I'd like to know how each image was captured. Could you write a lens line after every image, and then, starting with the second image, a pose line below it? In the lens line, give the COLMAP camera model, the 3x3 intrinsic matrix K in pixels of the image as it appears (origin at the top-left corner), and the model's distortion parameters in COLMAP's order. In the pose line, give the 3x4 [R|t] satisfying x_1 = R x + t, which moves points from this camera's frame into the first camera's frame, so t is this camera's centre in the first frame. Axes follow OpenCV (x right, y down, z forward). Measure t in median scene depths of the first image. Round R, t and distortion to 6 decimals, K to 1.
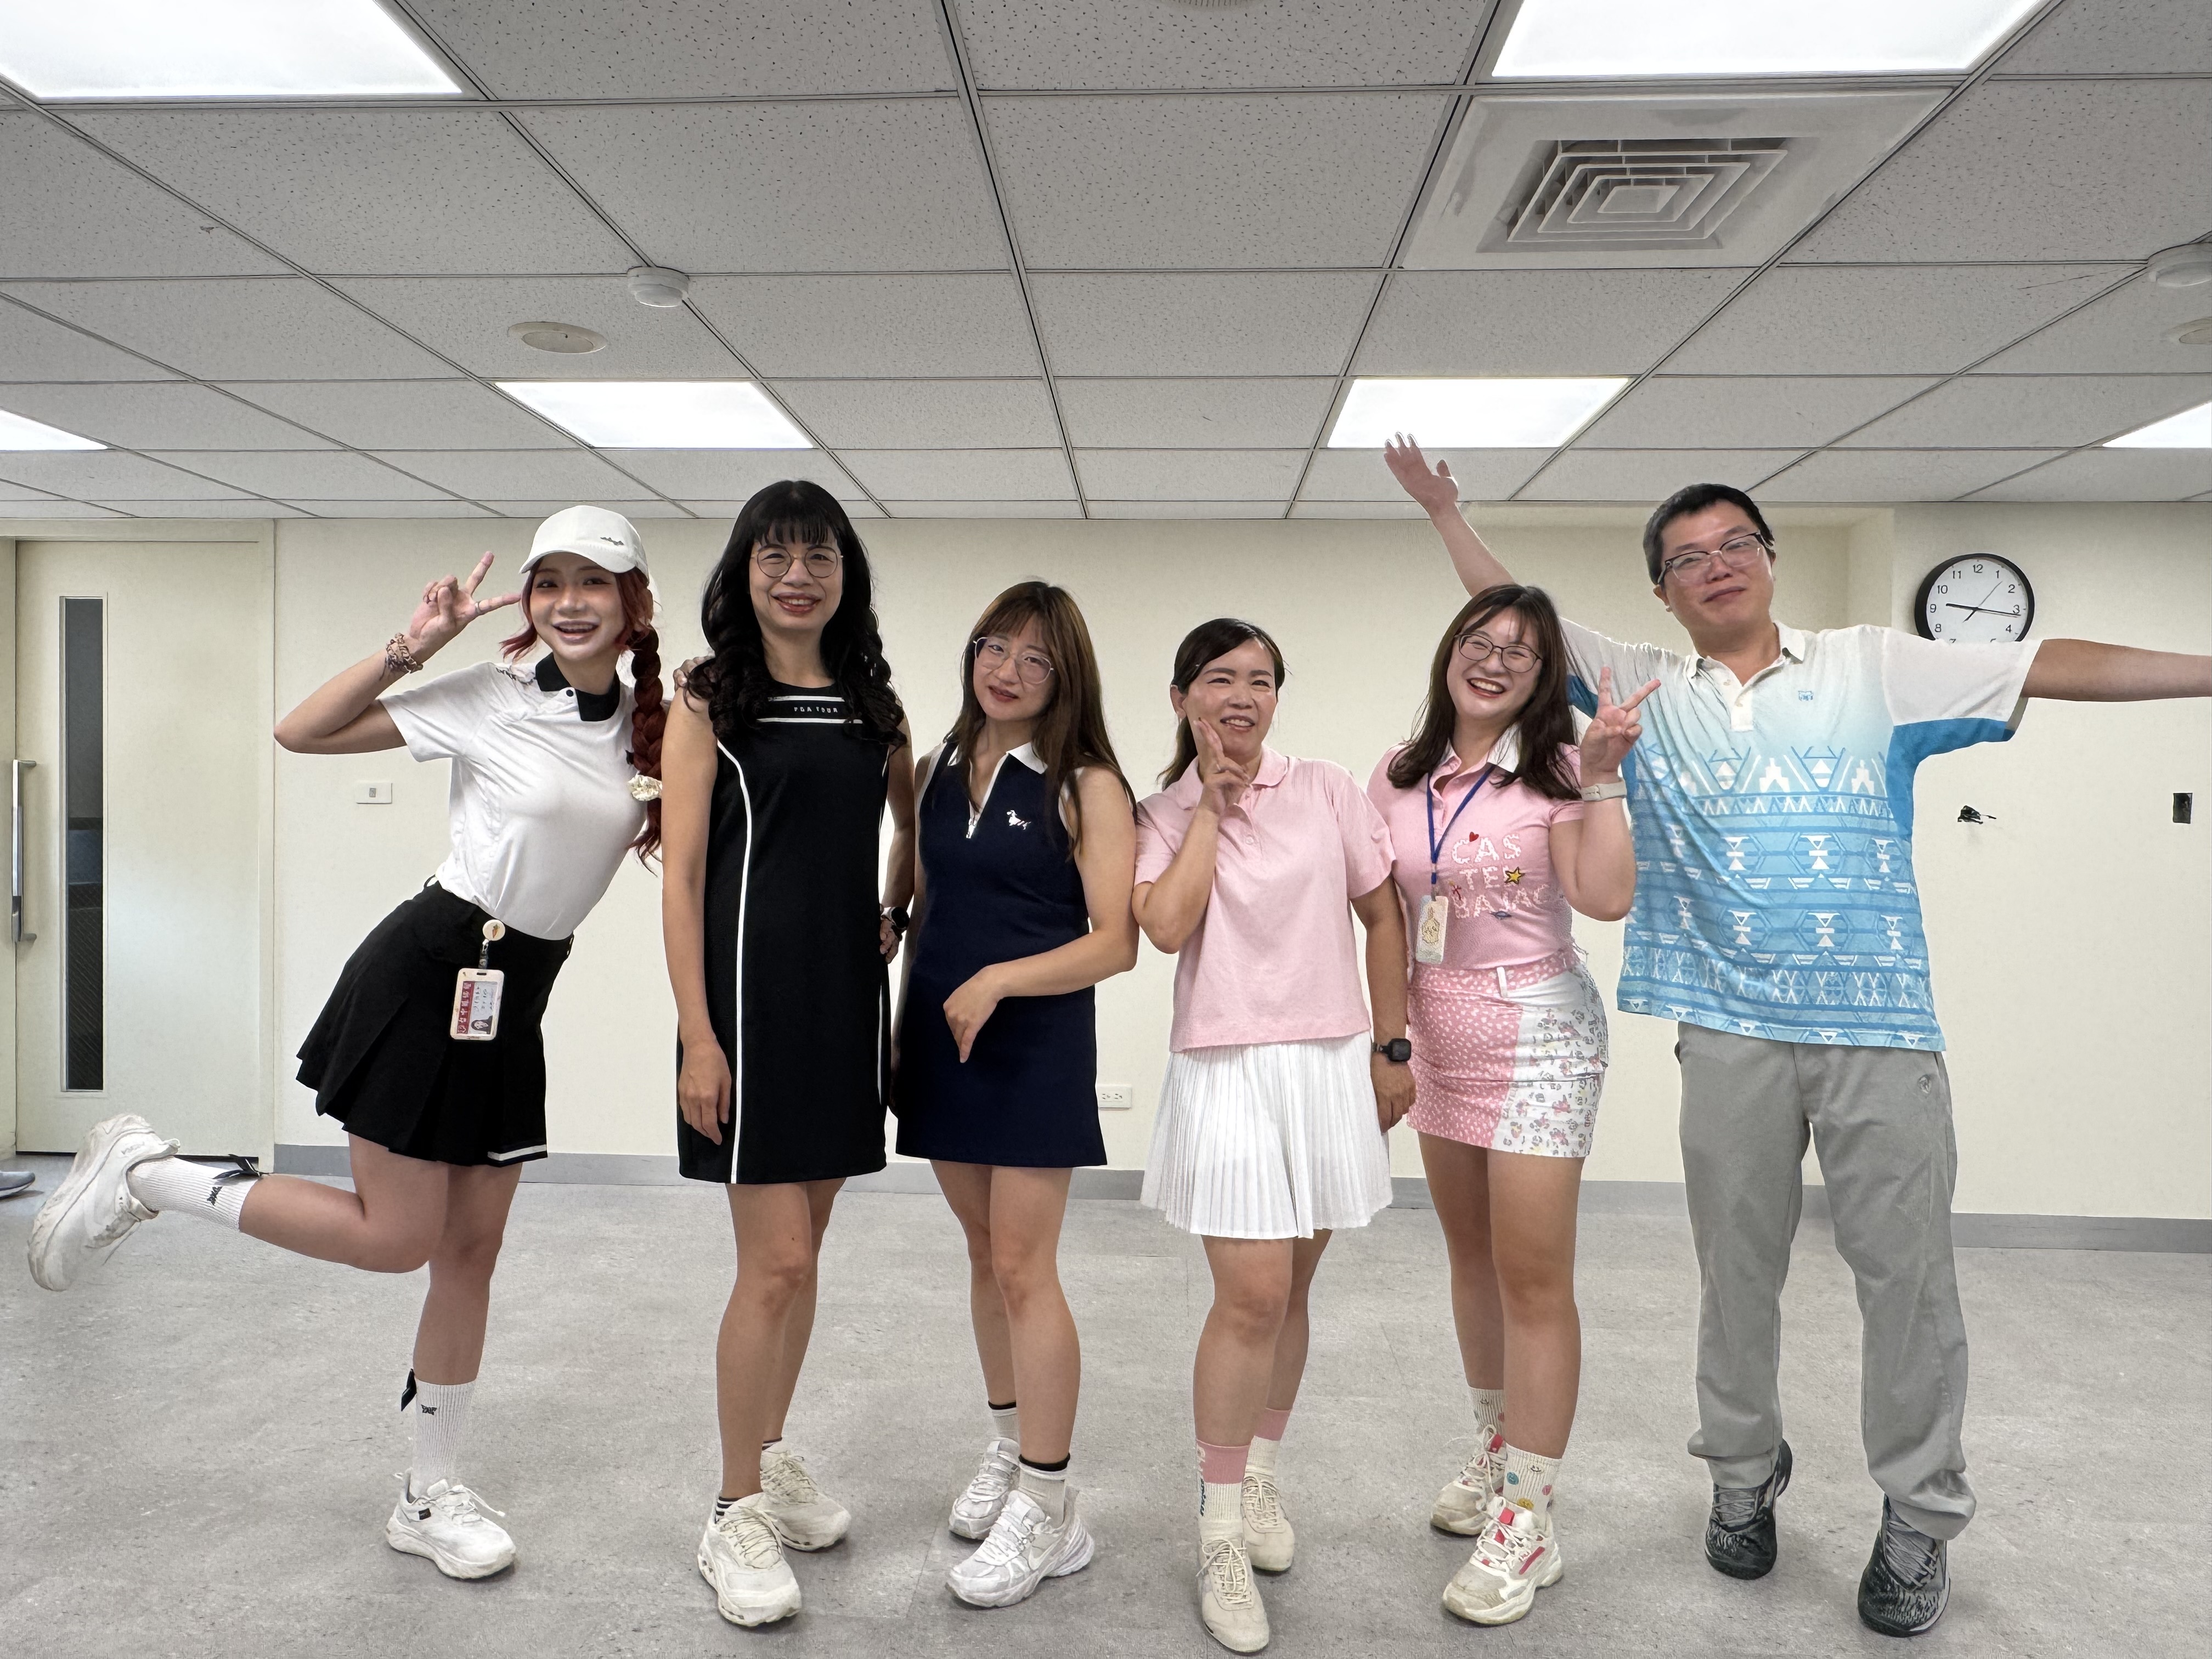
lens RADIAL K [[1513.0, 0, 1086.5], [0, 1513.0, 835.9], [0, 0, 1]] dist [-0.003553, 0.002430]
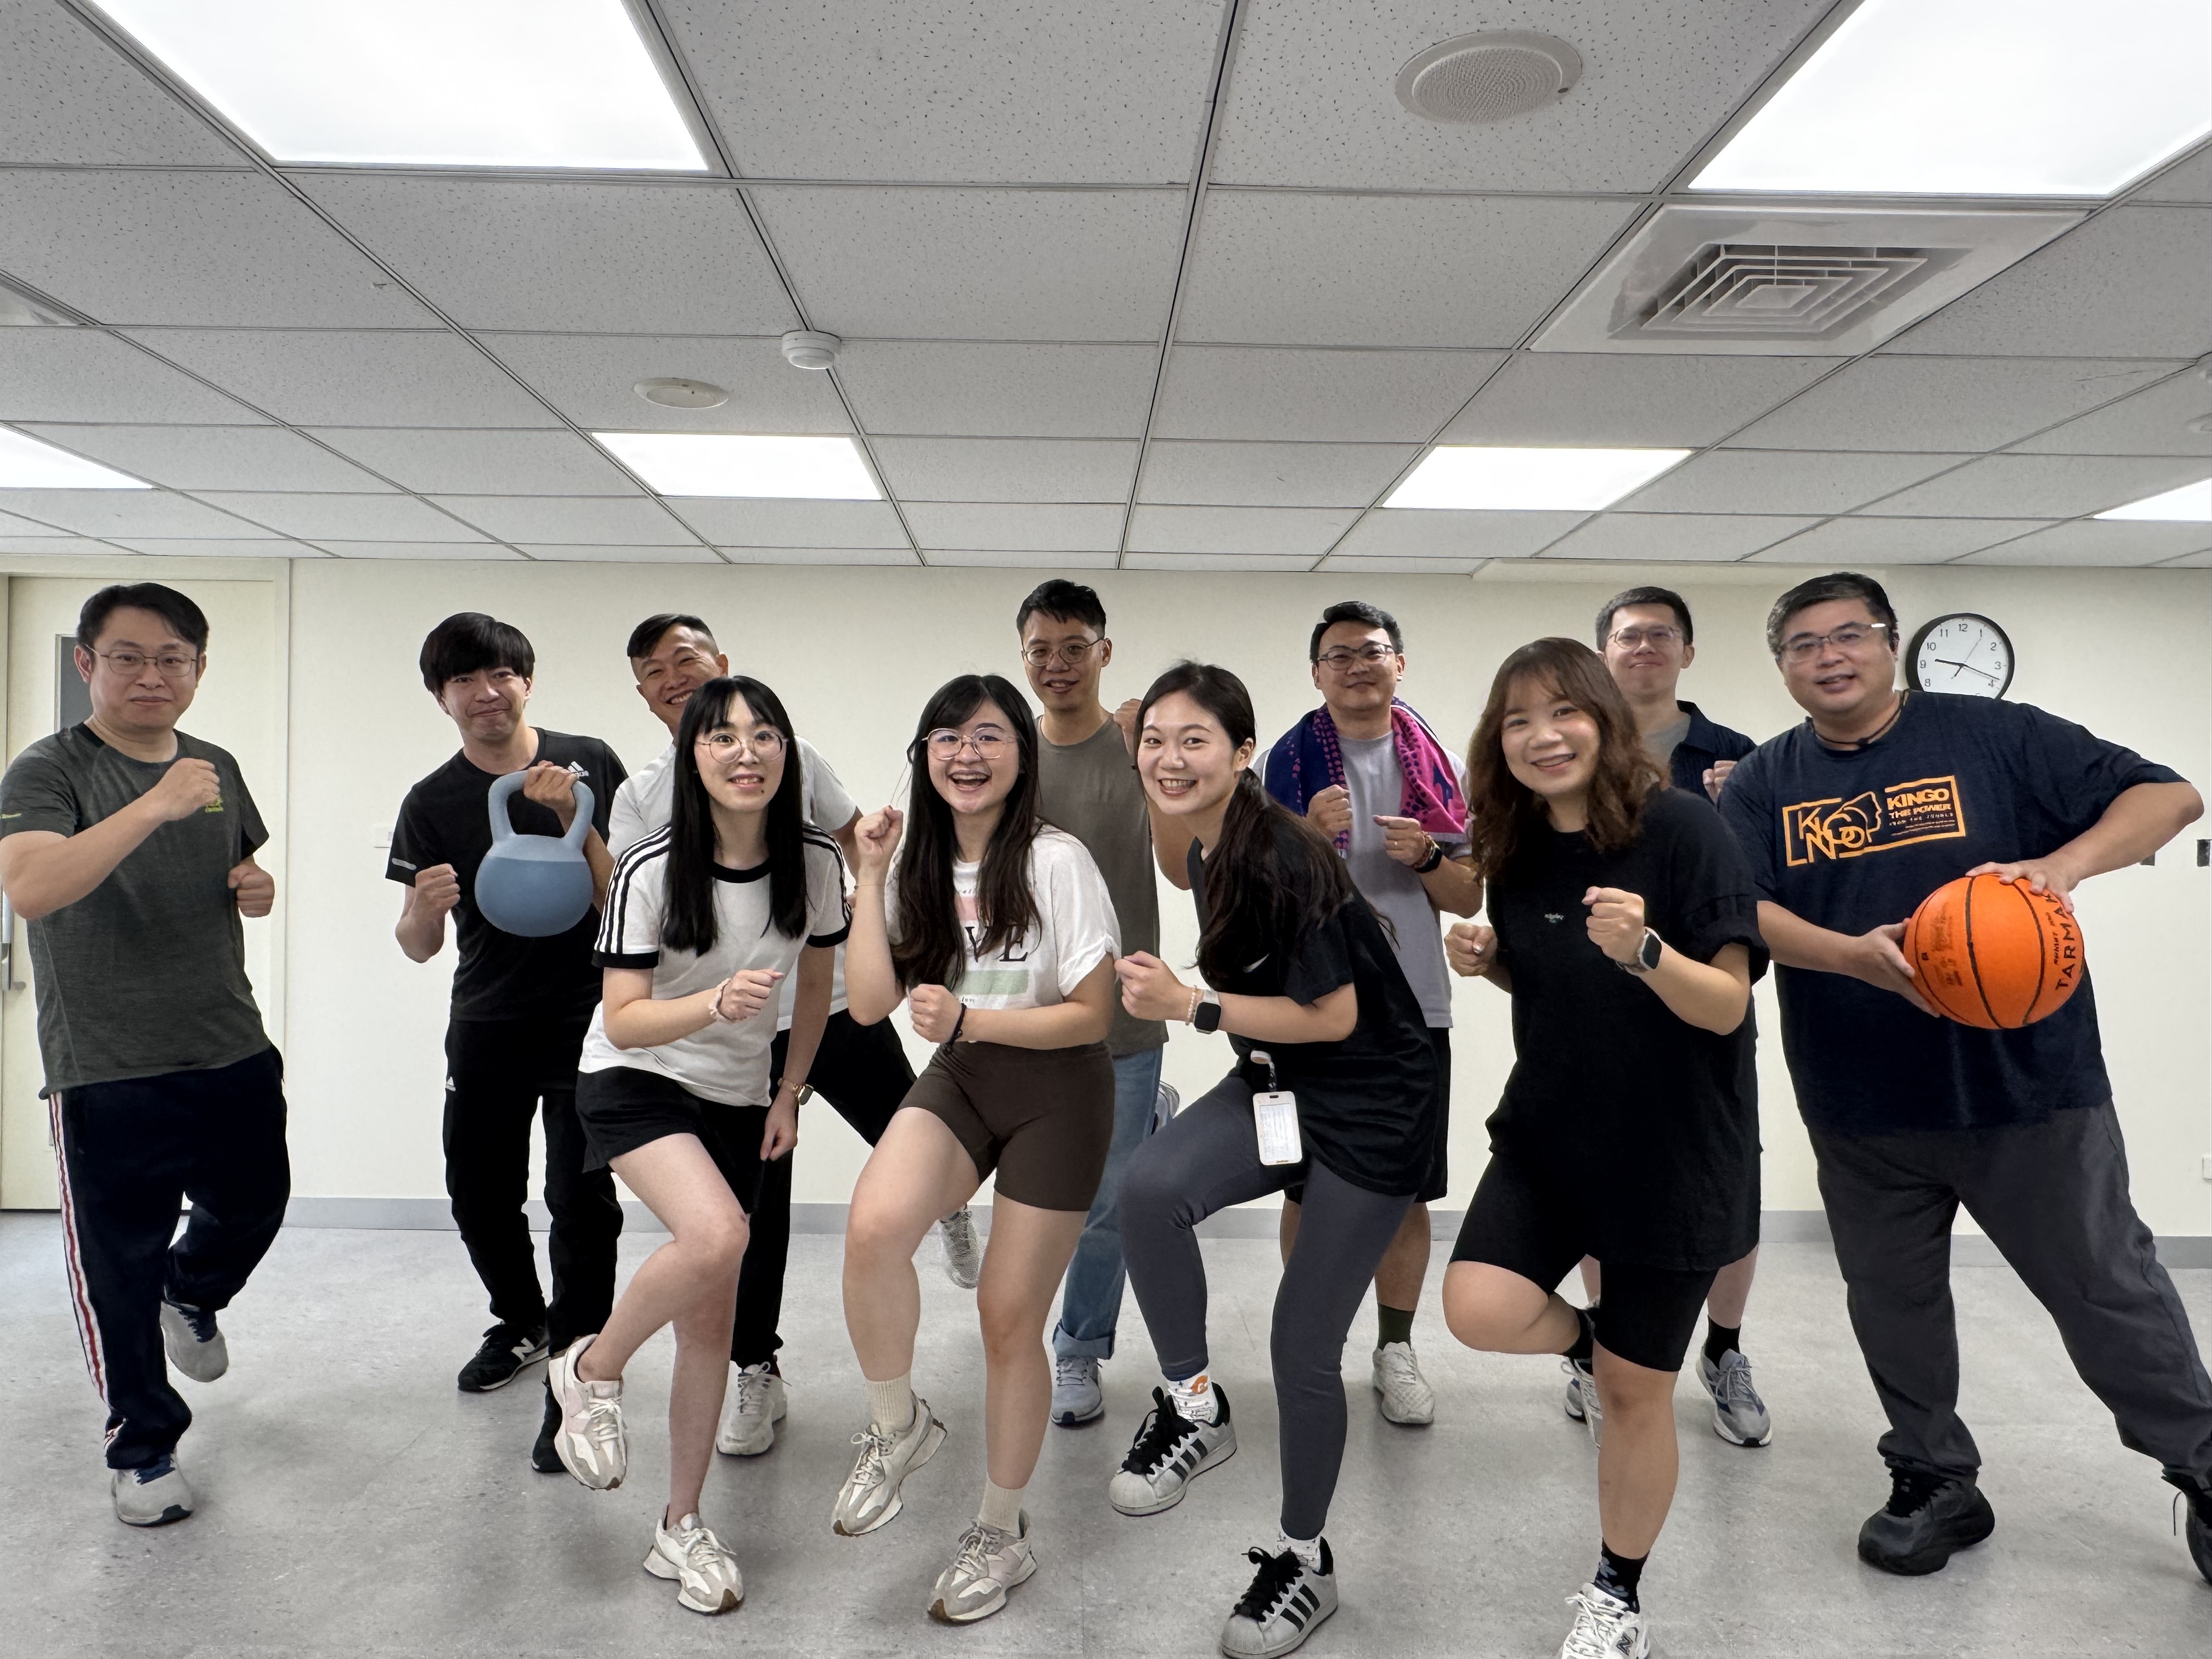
lens RADIAL K [[1514.7, 0, 1089.4], [0, 1514.7, 842.1], [0, 0, 1]] dist [-0.003515, 0.004058]
pose [[0.997357, -0.000396, 0.072654, -0.138050], [0.001775, 0.999820, -0.018916, -0.008356], [-0.072633, 0.018994, 0.997178, -0.023483]]
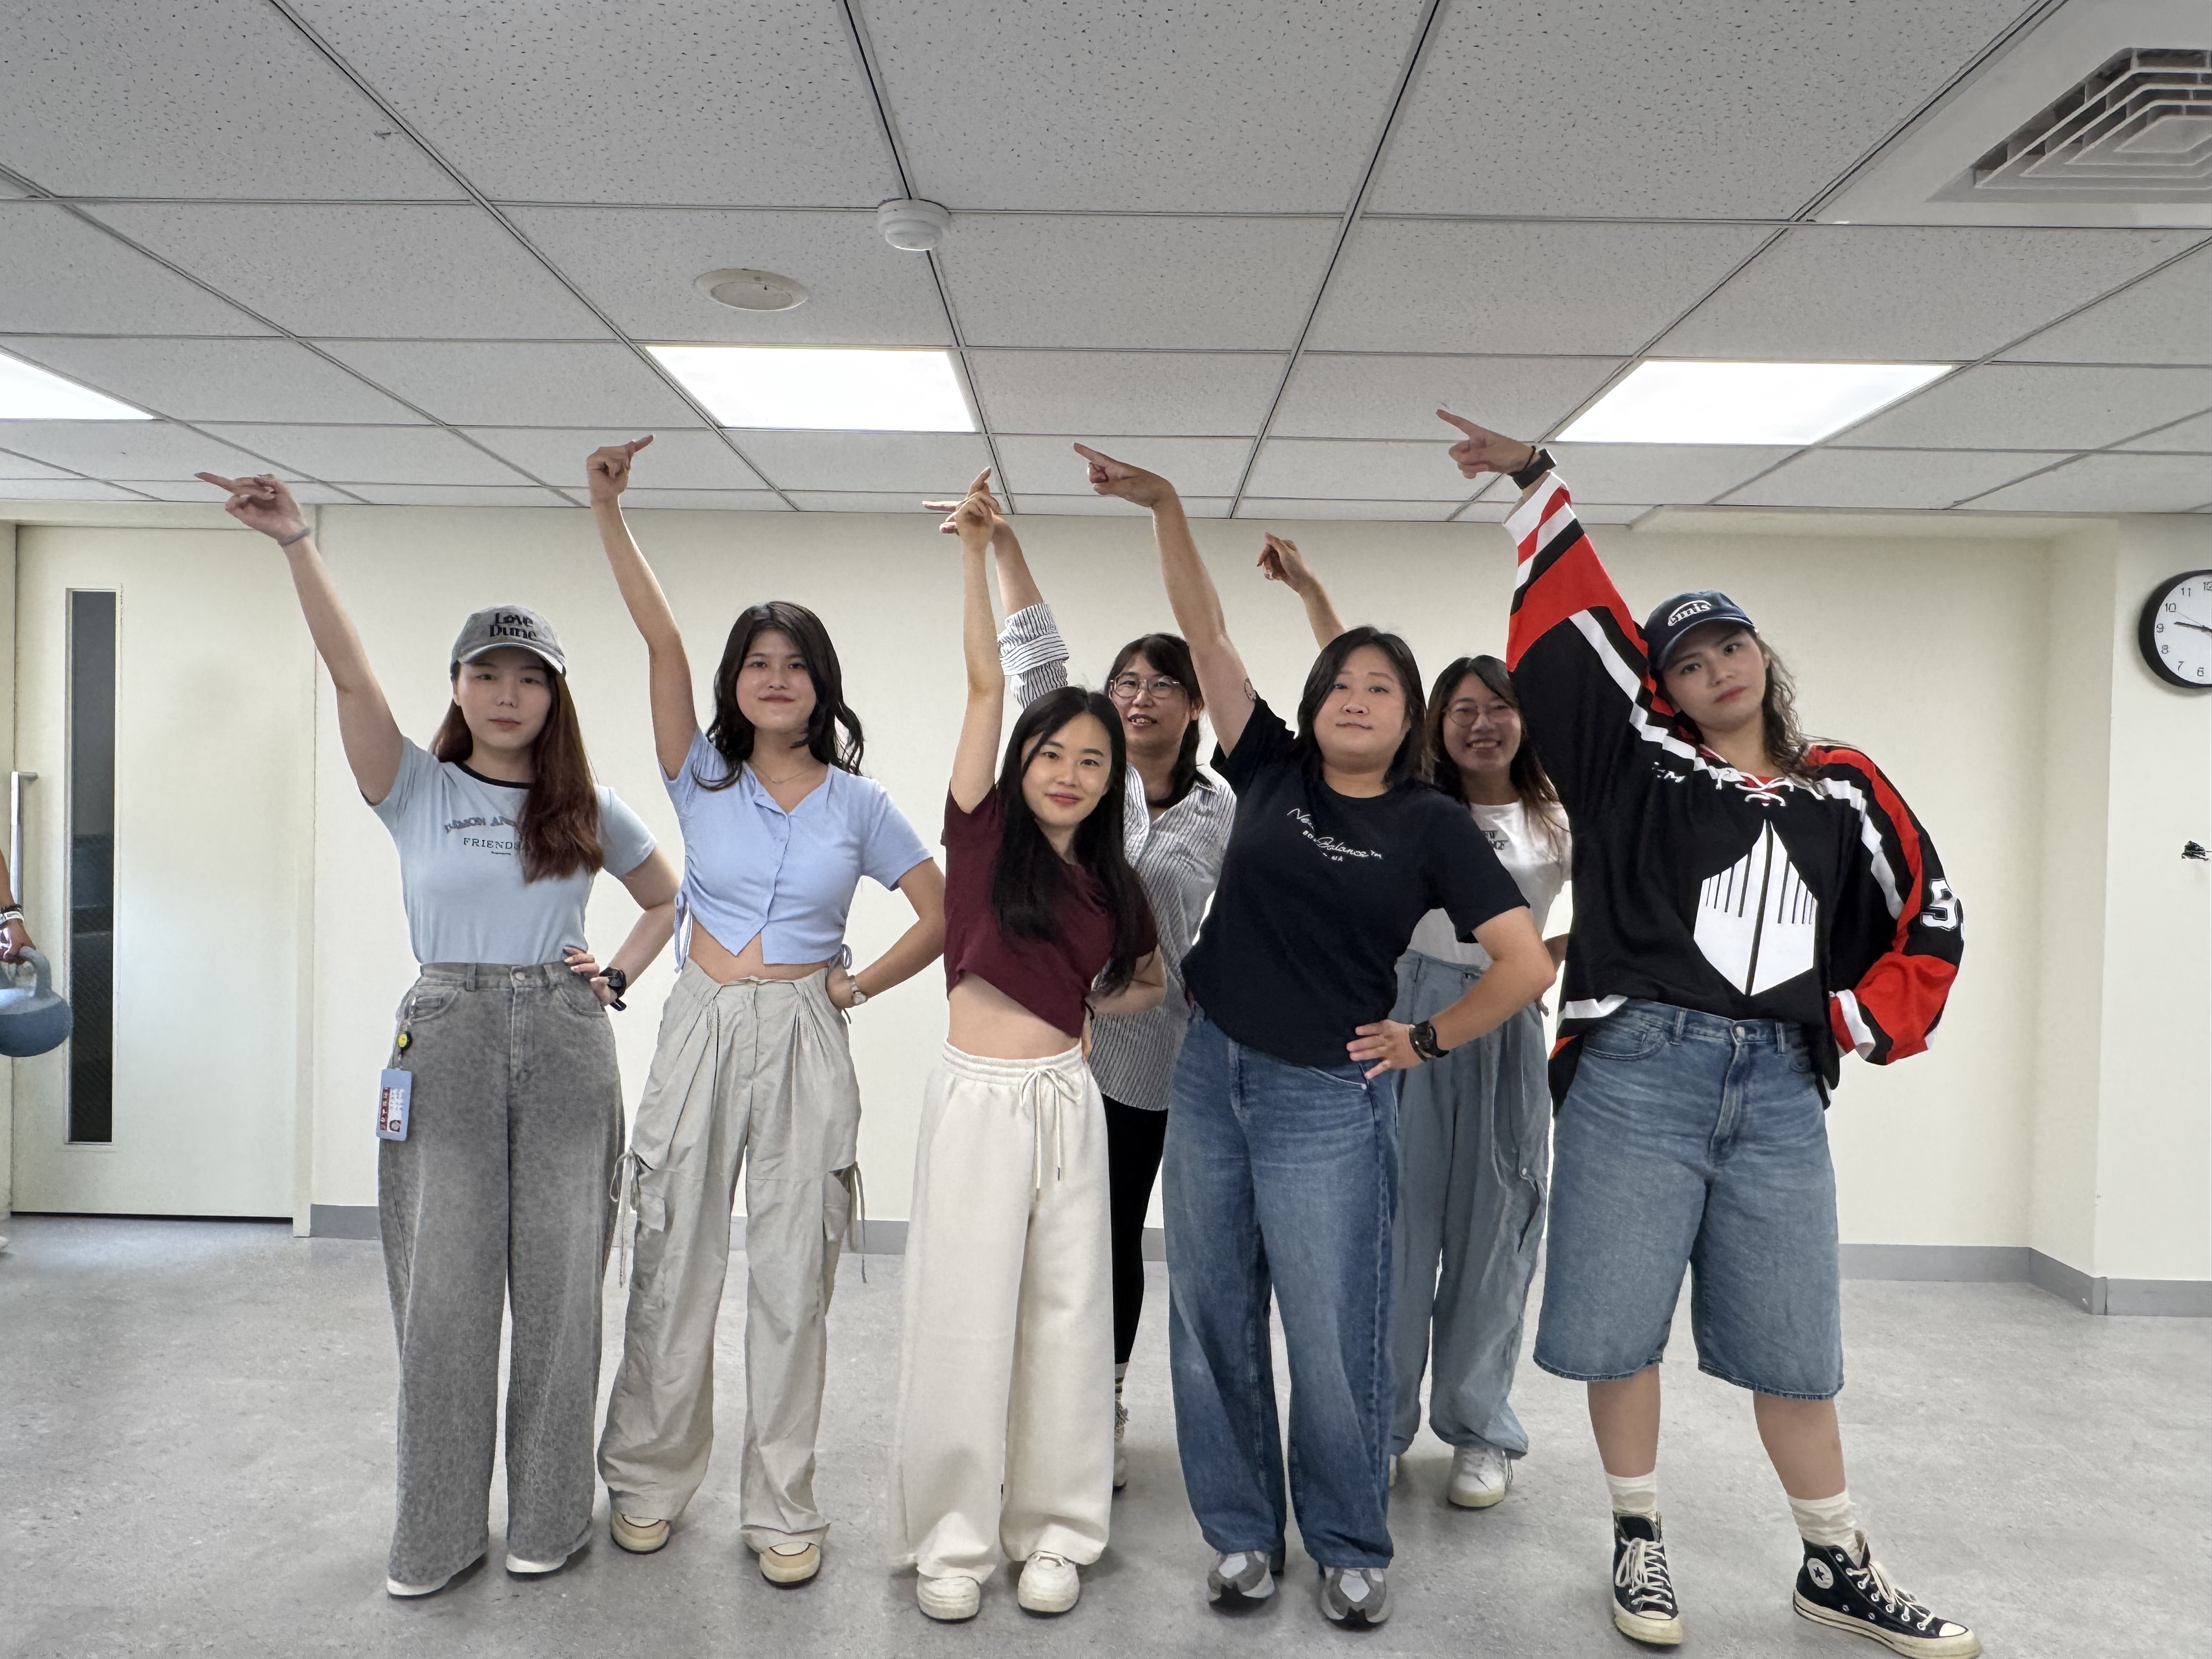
lens RADIAL K [[1514.7, 0, 1089.4], [0, 1514.7, 842.1], [0, 0, 1]] dist [-0.003515, 0.004058]
pose [[0.999181, 0.006569, 0.039918, -0.176625], [-0.006586, 0.999978, 0.000283, -0.020855], [-0.039915, -0.000545, 0.999203, 0.134854]]
